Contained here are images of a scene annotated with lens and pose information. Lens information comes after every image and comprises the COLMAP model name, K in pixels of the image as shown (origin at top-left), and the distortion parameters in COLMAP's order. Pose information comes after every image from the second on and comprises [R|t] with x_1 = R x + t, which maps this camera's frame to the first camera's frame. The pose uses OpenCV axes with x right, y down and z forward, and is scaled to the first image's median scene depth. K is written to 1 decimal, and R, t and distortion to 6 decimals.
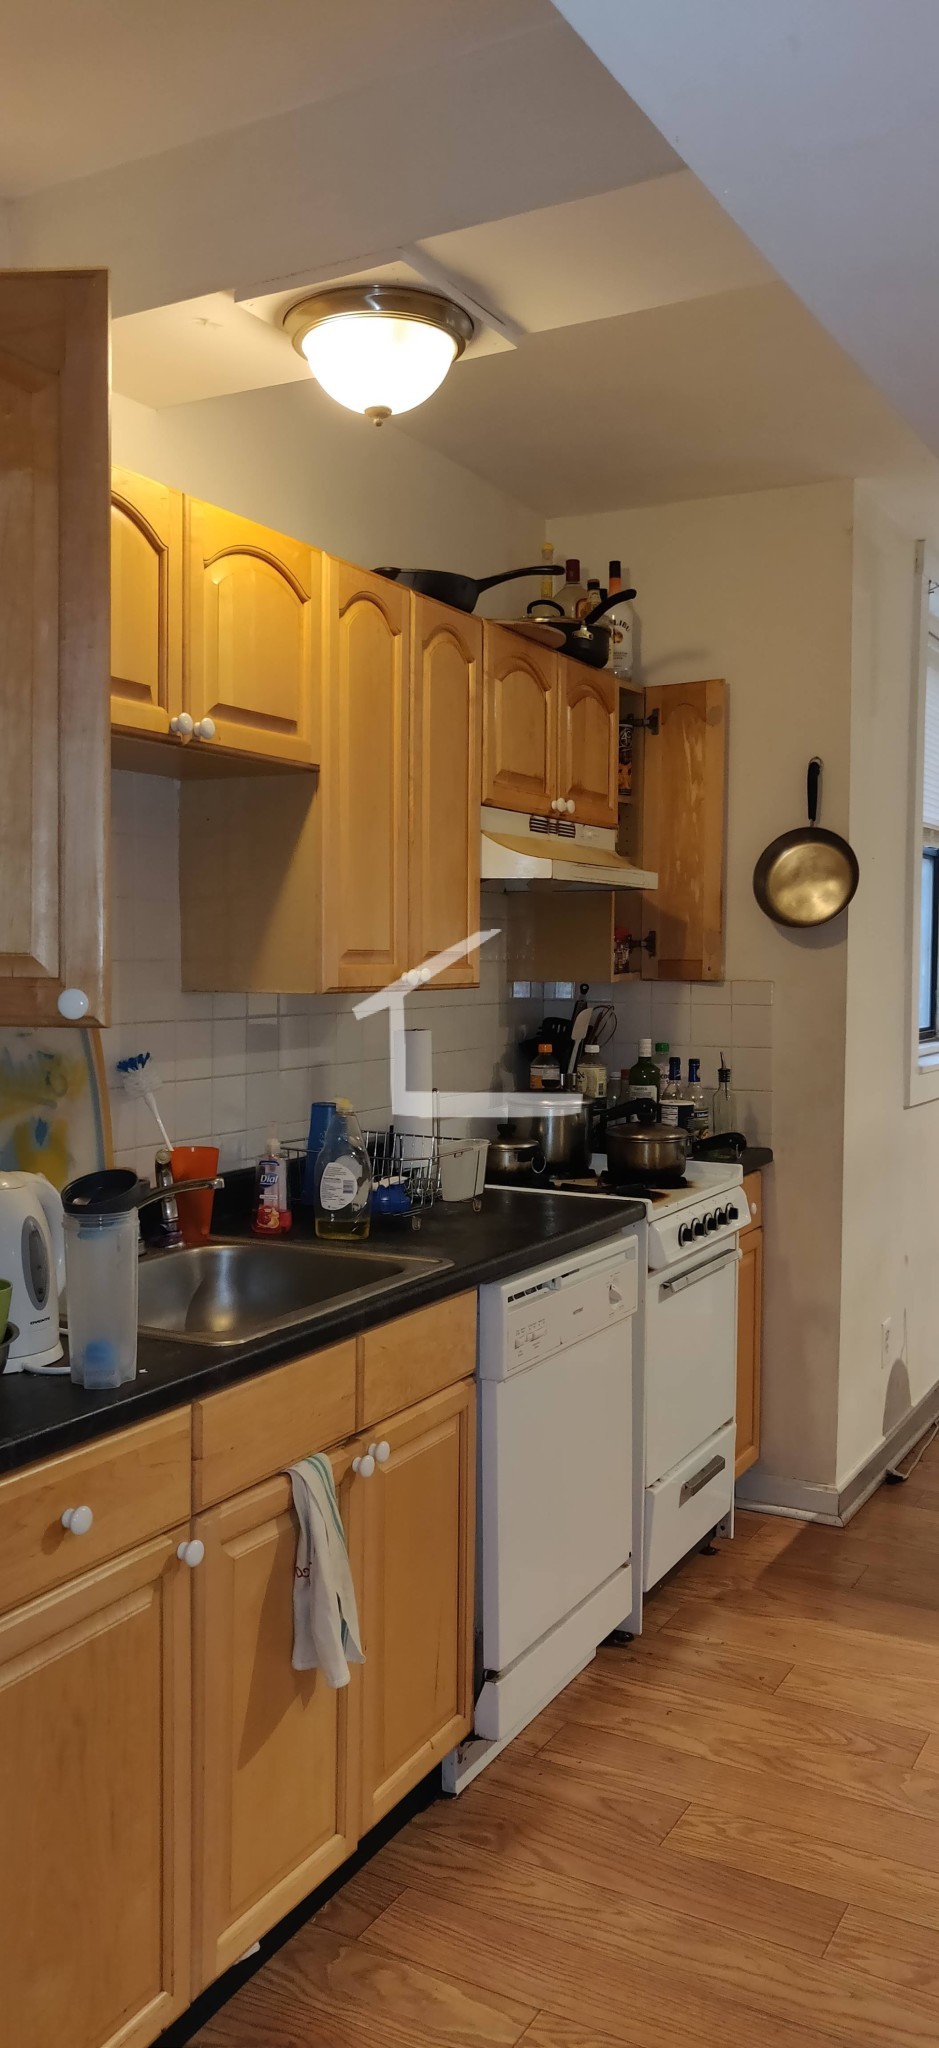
lens RADIAL K [[1587.1, 0, 469.5], [0, 1587.1, 1024.0], [0, 0, 1]] dist [0.090332, -0.502288]
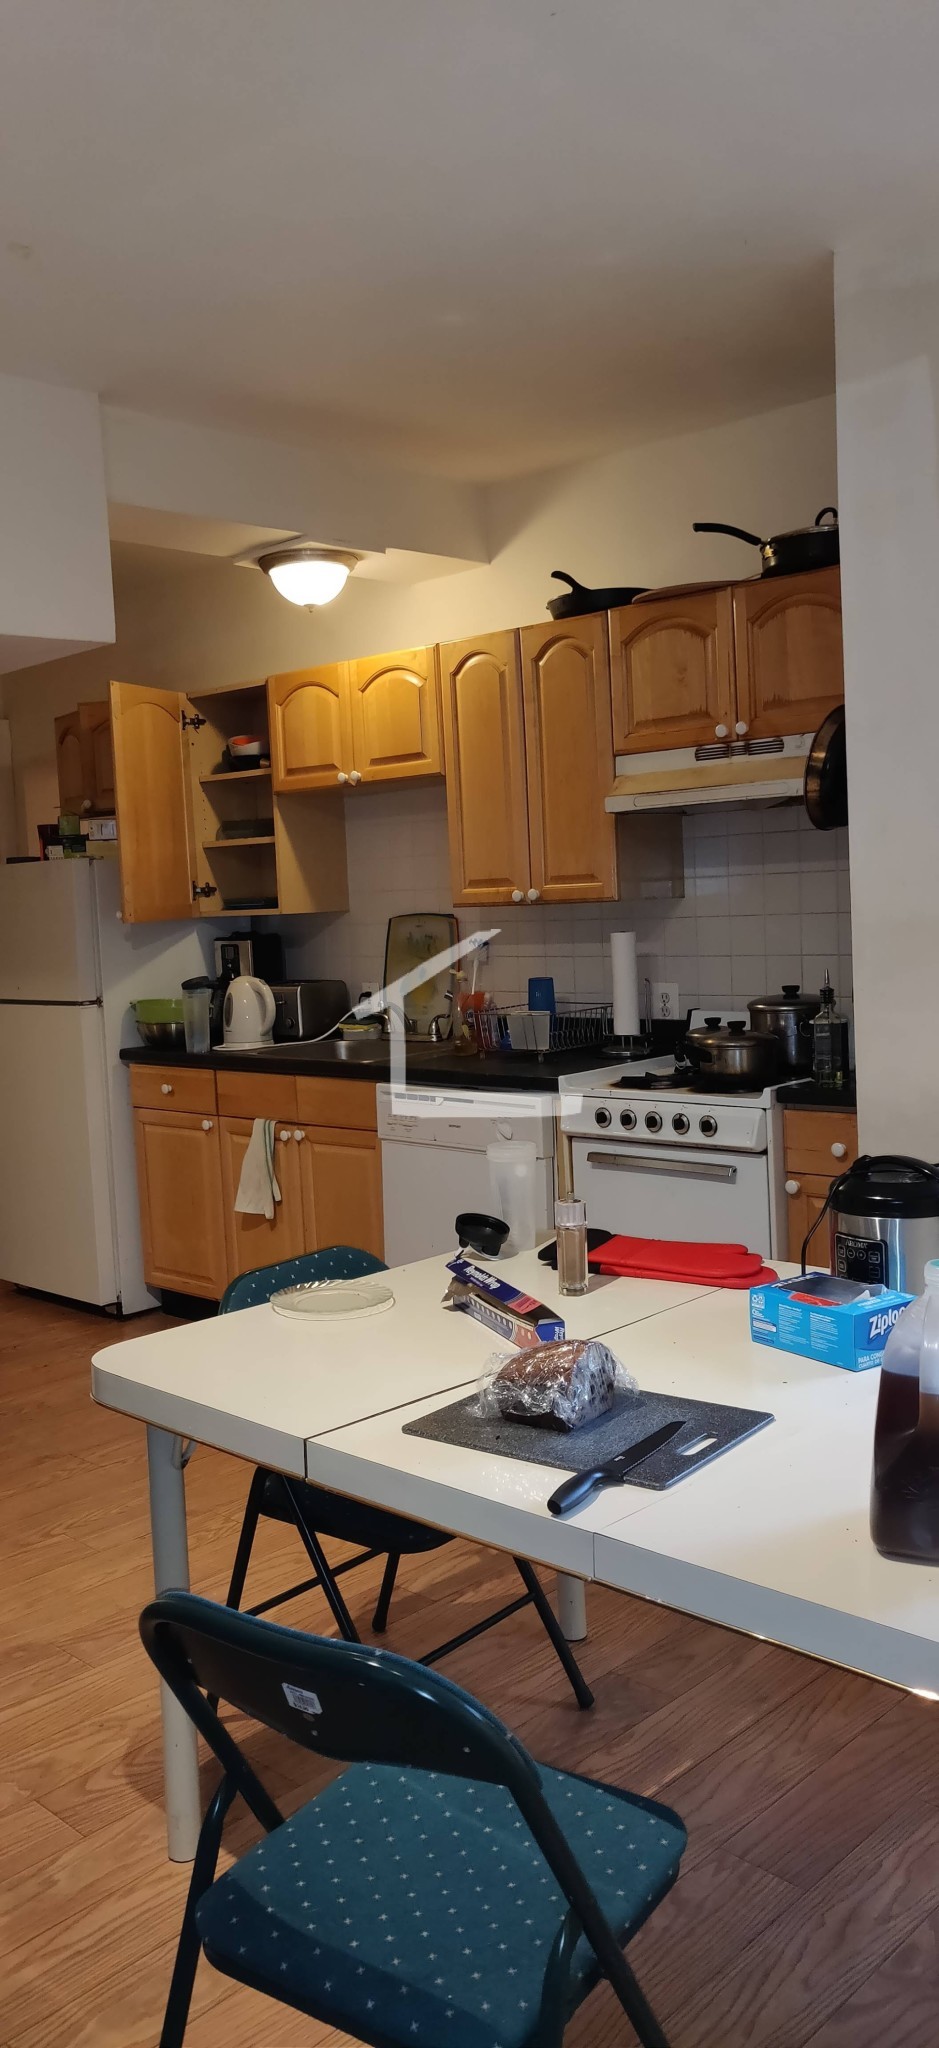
lens RADIAL K [[1587.1, 0, 469.5], [0, 1587.1, 1024.0], [0, 0, 1]] dist [0.090332, -0.502288]
pose [[-0.276356, 0.088207, -0.956999, 1.274612], [0.005806, 0.995914, 0.090118, -0.039842], [0.961038, 0.019349, -0.275739, 1.238369]]
